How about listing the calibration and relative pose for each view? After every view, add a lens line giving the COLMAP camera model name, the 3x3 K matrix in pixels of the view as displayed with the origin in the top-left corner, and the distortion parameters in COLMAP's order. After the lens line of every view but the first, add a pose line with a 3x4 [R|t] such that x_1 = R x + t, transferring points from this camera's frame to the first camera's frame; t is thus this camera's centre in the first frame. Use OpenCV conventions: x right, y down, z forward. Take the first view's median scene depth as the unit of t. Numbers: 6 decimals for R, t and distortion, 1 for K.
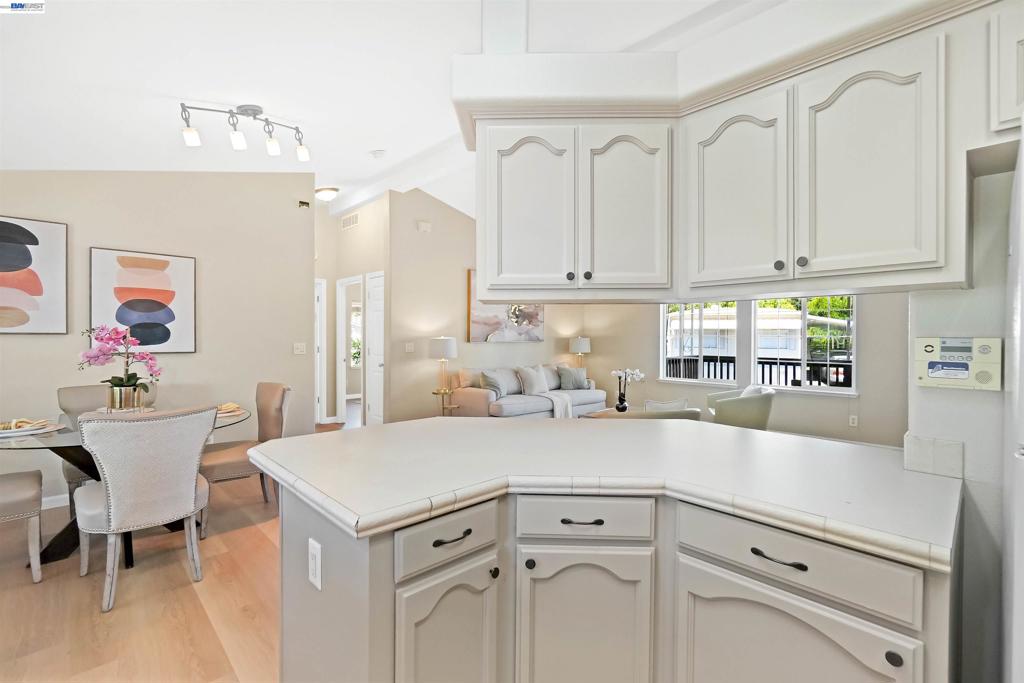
lens RADIAL K [[451.7, 0, 509.5], [0, 451.7, 338.0], [0, 0, 1]] dist [-0.011629, 0.003743]
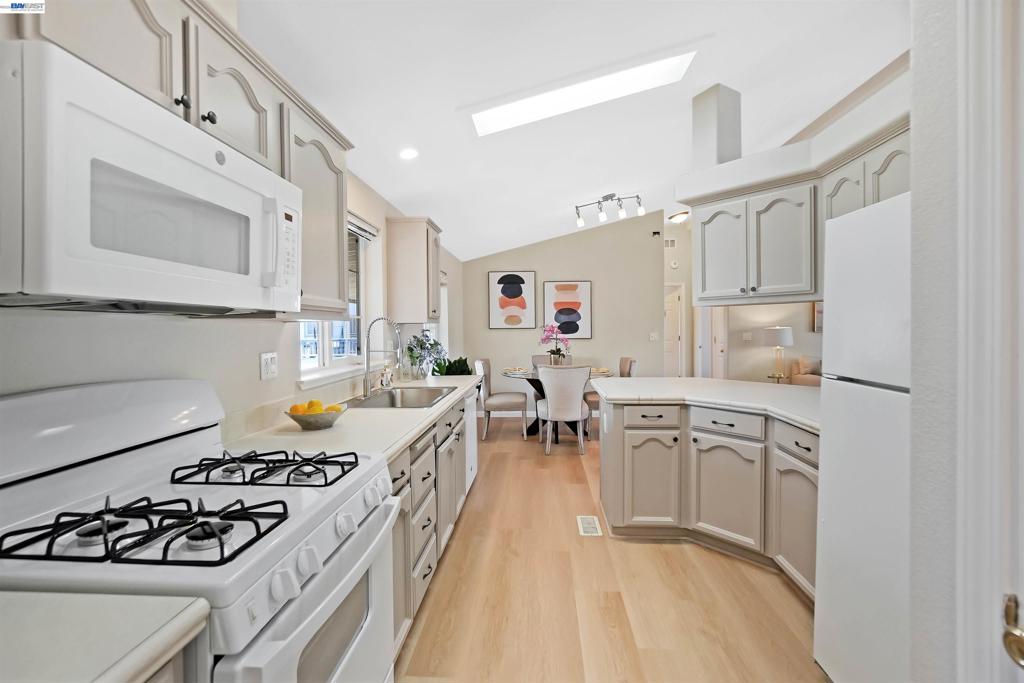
lens RADIAL K [[451.7, 0, 511.4], [0, 451.7, 335.0], [0, 0, 1]] dist [-0.011629, 0.003743]
pose [[0.665671, -0.001284, -0.746244, 0.508819], [0.010019, 0.999924, 0.007216, 0.005481], [0.746178, -0.012280, 0.665633, -0.477481]]
